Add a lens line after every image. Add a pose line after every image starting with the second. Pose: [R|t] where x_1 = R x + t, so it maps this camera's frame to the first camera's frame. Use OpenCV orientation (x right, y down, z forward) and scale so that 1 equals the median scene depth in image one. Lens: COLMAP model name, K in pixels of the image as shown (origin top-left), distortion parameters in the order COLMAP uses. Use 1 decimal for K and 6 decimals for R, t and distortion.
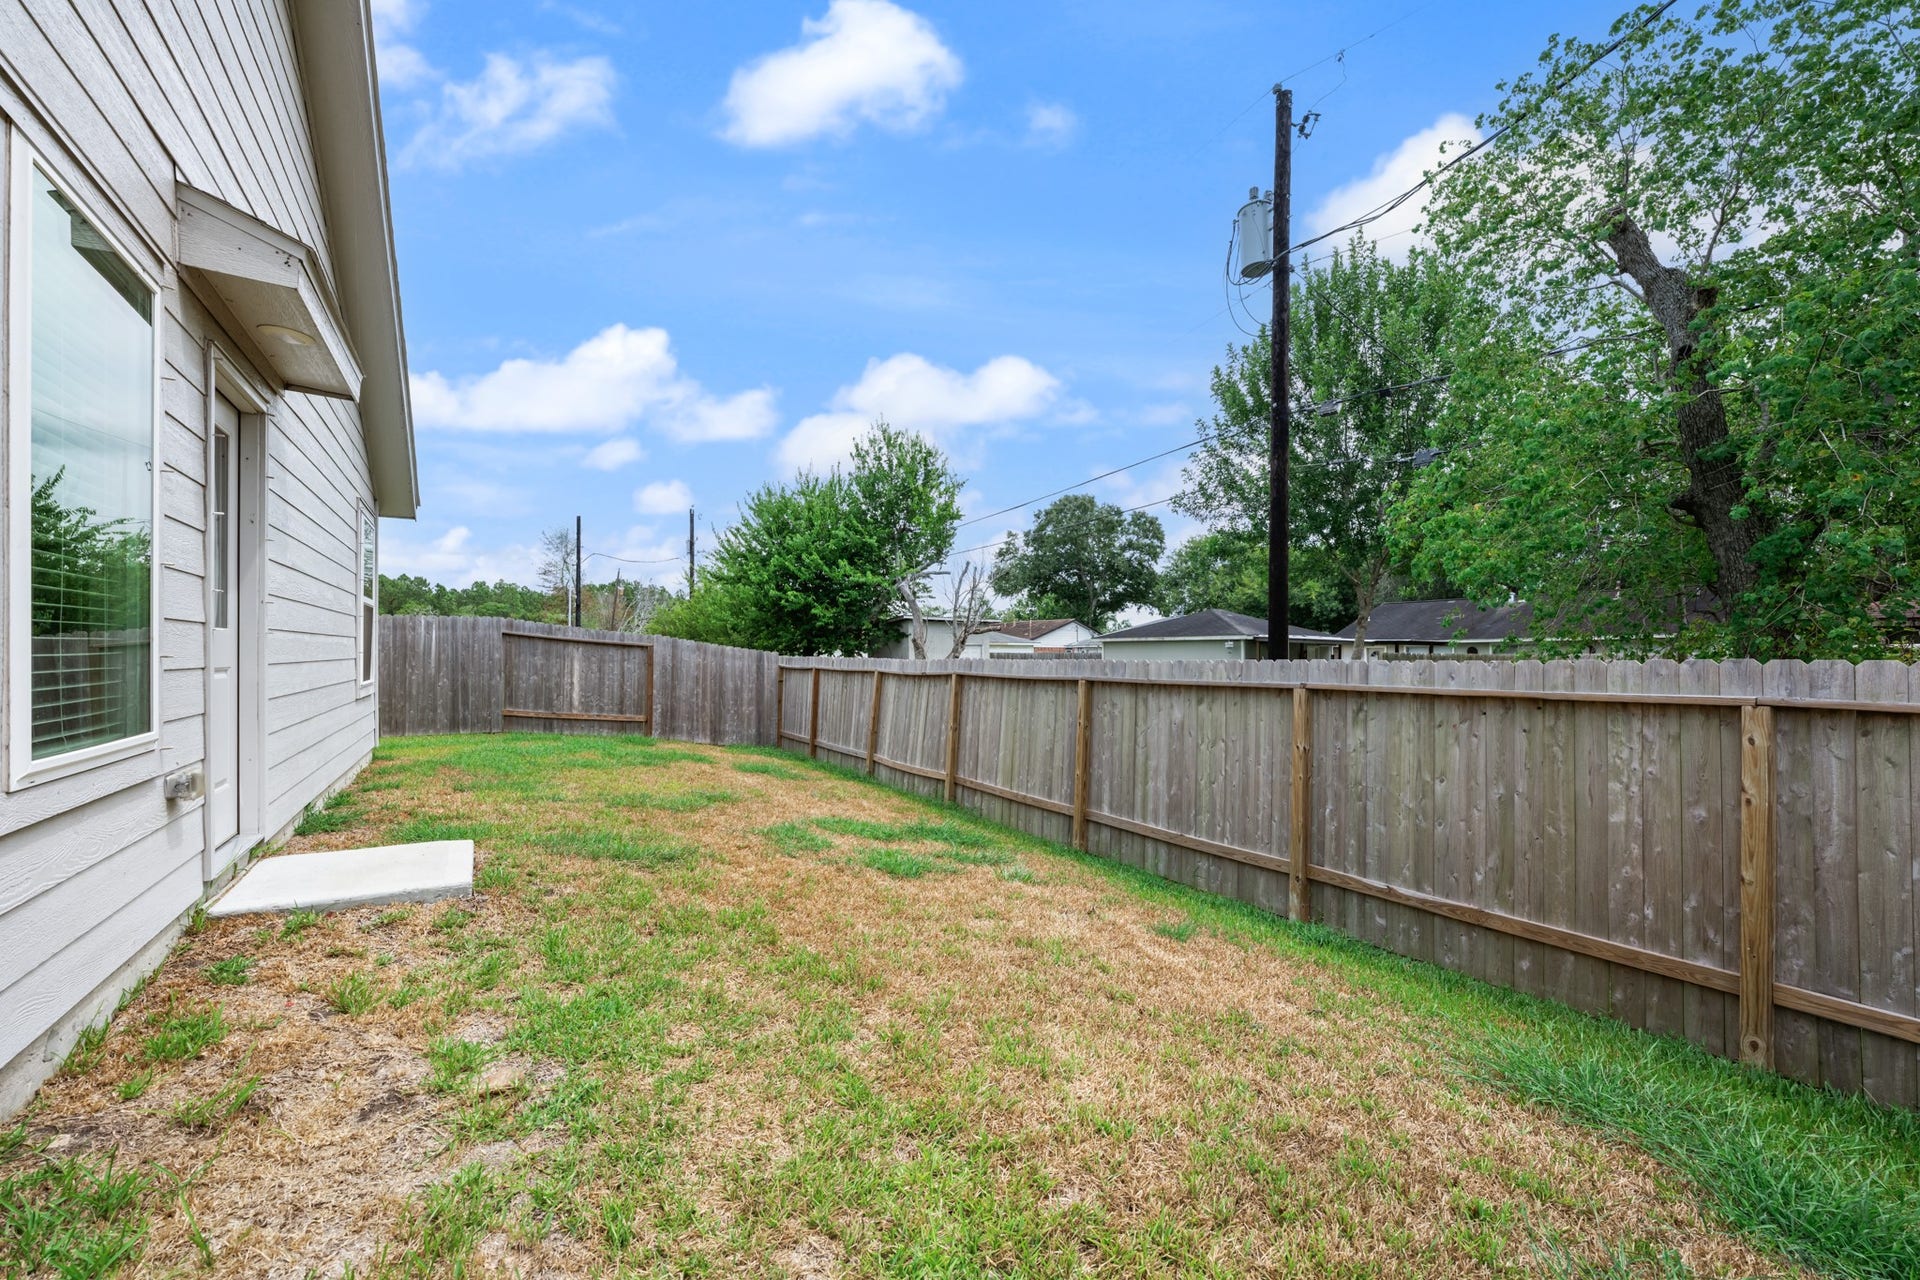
lens RADIAL K [[766.7, 0, 960.0], [0, 766.7, 640.0], [0, 0, 1]] dist [-0.001320, 0.000145]
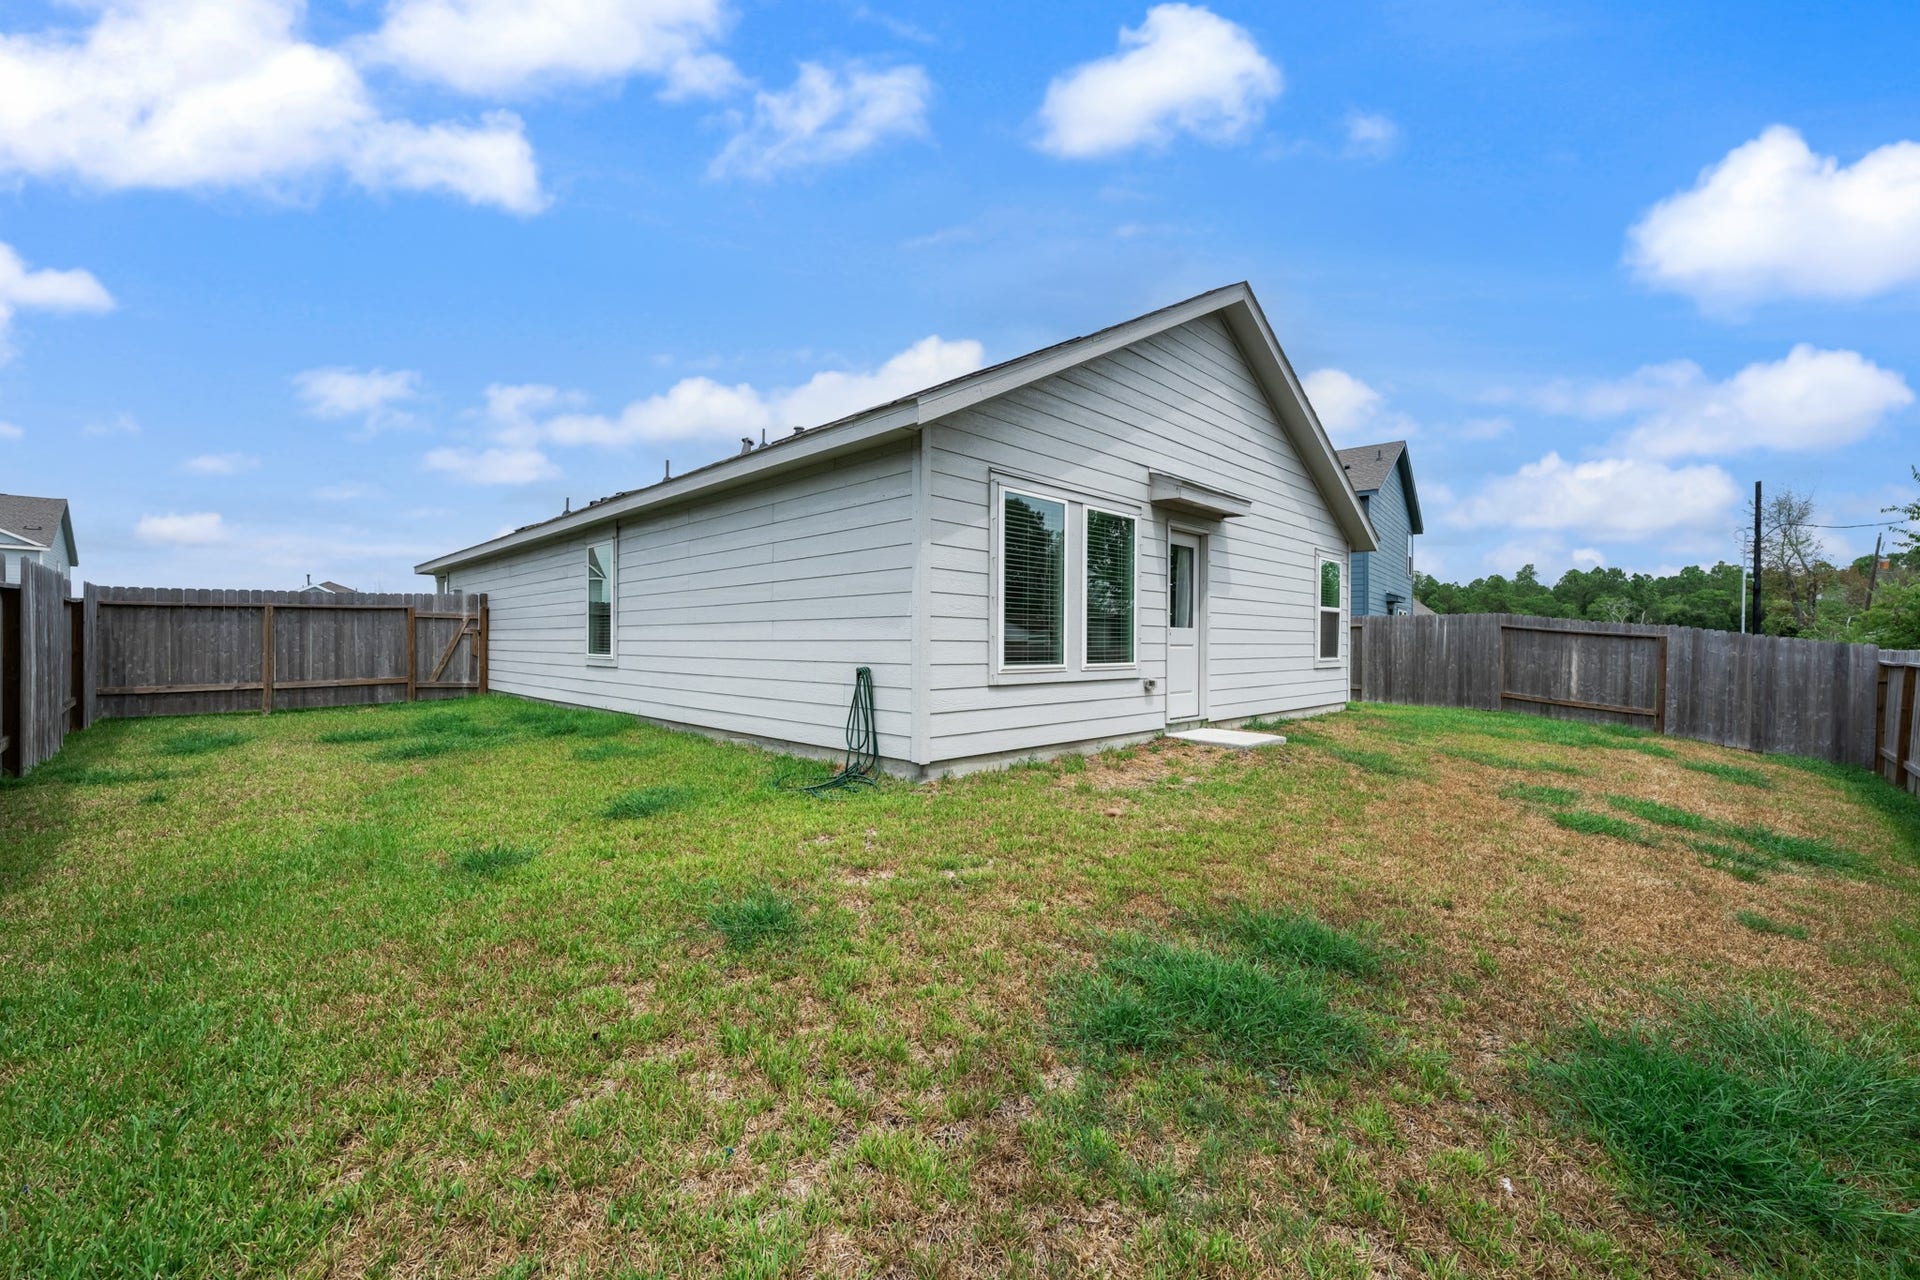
lens RADIAL K [[766.7, 0, 960.0], [0, 766.7, 640.0], [0, 0, 1]] dist [-0.001320, 0.000145]
pose [[0.228081, -0.002179, -0.973640, 0.340887], [0.008280, 0.999966, -0.000298, 0.004432], [0.973607, -0.007994, 0.228092, -0.073827]]
